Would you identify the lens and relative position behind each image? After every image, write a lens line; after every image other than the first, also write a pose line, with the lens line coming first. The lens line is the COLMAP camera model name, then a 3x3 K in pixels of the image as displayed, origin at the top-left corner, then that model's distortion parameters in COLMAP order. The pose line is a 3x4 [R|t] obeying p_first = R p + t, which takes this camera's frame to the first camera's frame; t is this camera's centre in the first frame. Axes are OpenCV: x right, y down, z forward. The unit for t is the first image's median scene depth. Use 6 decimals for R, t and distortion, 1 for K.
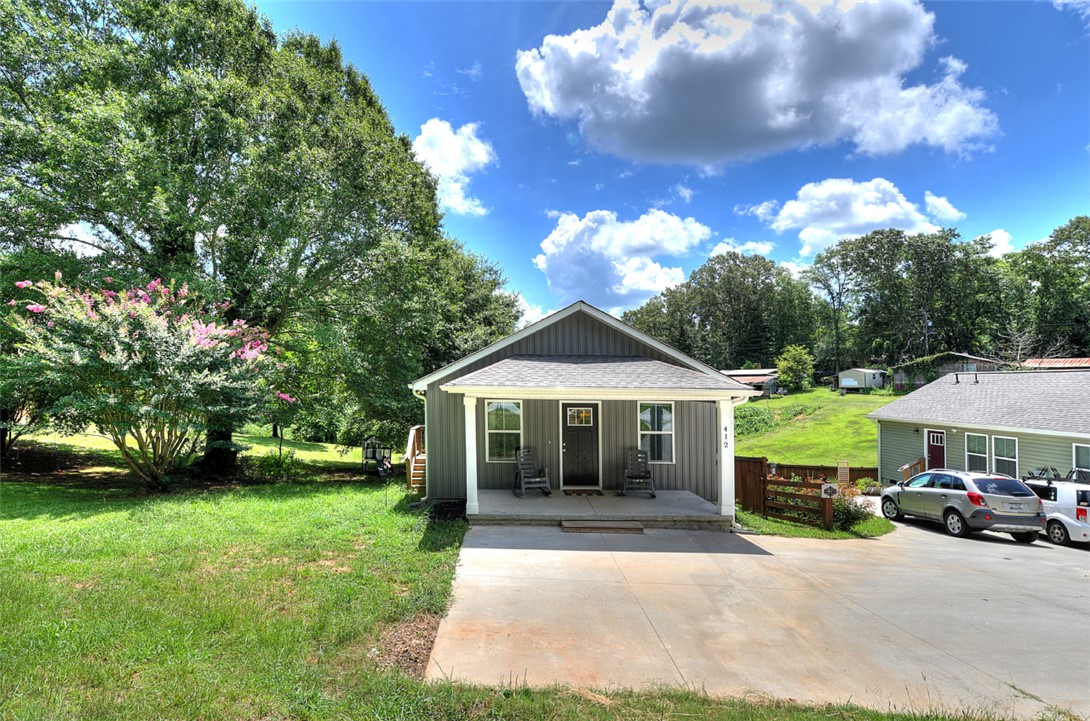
lens RADIAL K [[539.4, 0, 497.6], [0, 539.4, 390.1], [0, 0, 1]] dist [0.004898, 0.000129]
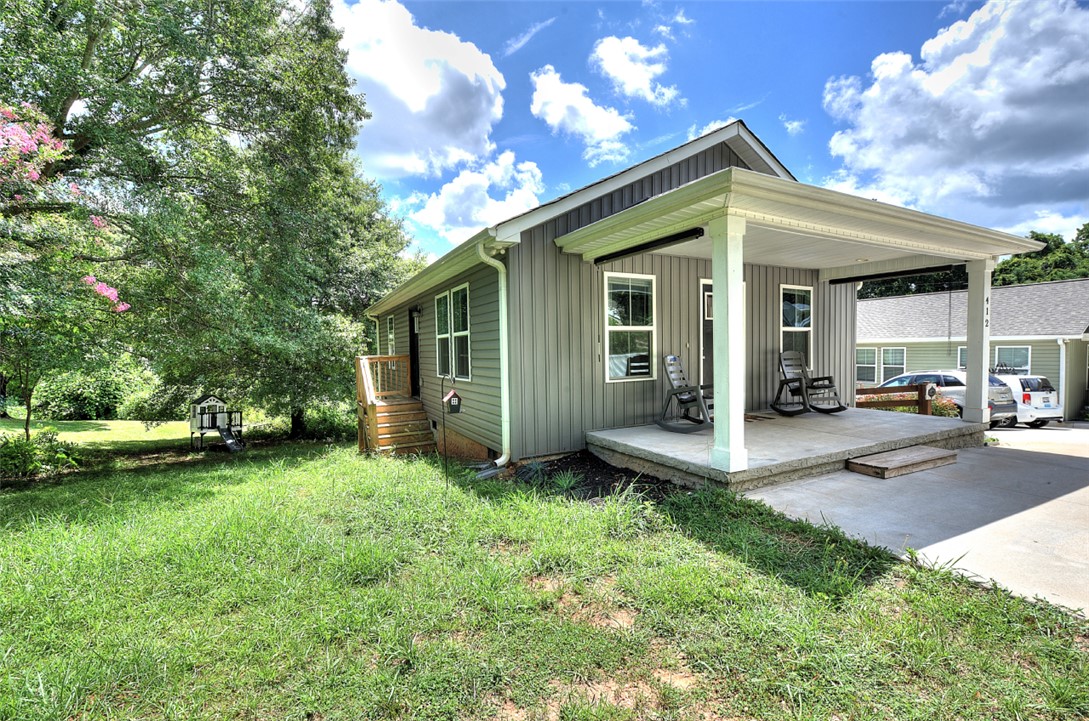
lens RADIAL K [[481.5, 0, 550.2], [0, 481.5, 371.9], [0, 0, 1]] dist [-0.000776, 0.000193]
pose [[0.884944, -0.046966, 0.463323, -0.275113], [0.031343, 0.998652, 0.041367, 0.089126], [-0.464641, -0.022086, 0.885224, 0.517402]]
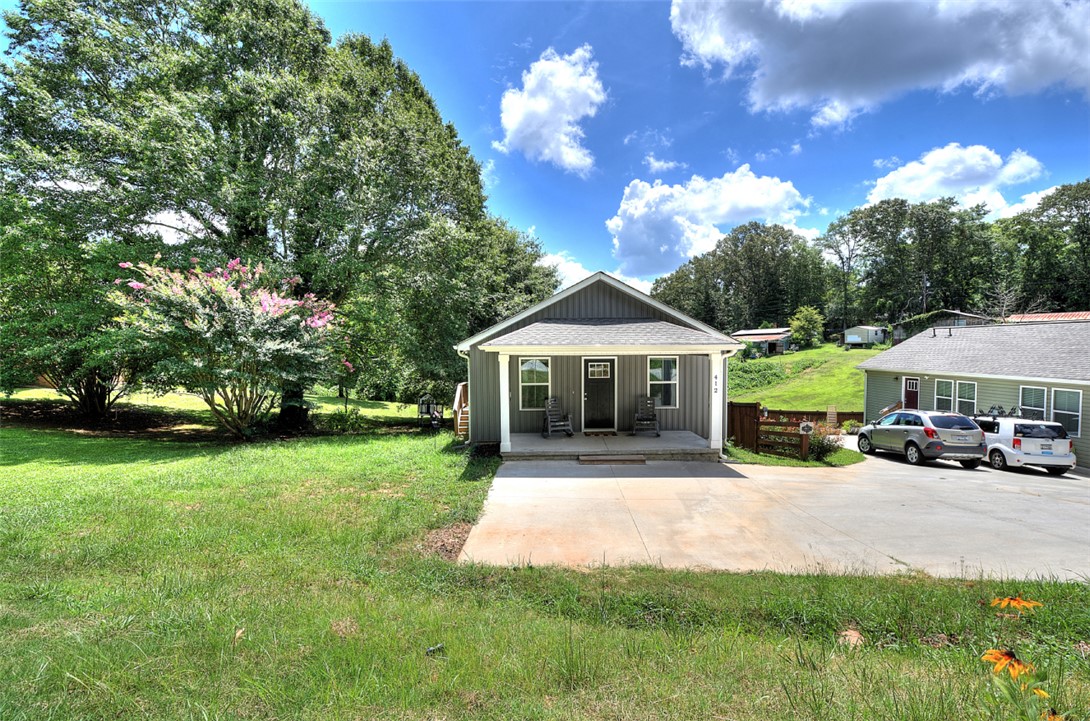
lens RADIAL K [[491.7, 0, 545.0], [0, 491.7, 360.5], [0, 0, 1]] dist [-0.000448, 0.000729]
pose [[0.999808, -0.019300, 0.003303, 0.030946], [0.019240, 0.999666, 0.017248, 0.005953], [-0.003635, -0.017181, 0.999846, -0.071747]]
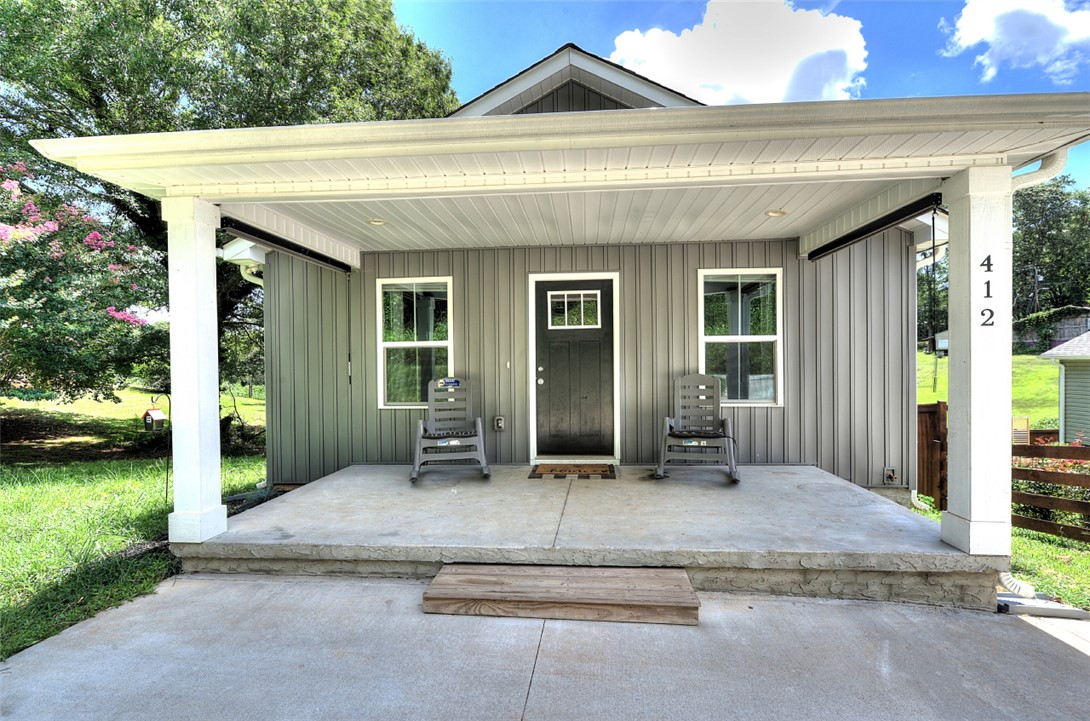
lens RADIAL K [[478.4, 0, 550.5], [0, 478.4, 371.6], [0, 0, 1]] dist [-0.000043, 0.000036]
pose [[0.995702, -0.020907, -0.090227, 0.154497], [0.021144, 0.999775, 0.001671, 0.092298], [0.090171, -0.003572, 0.995920, 0.525070]]
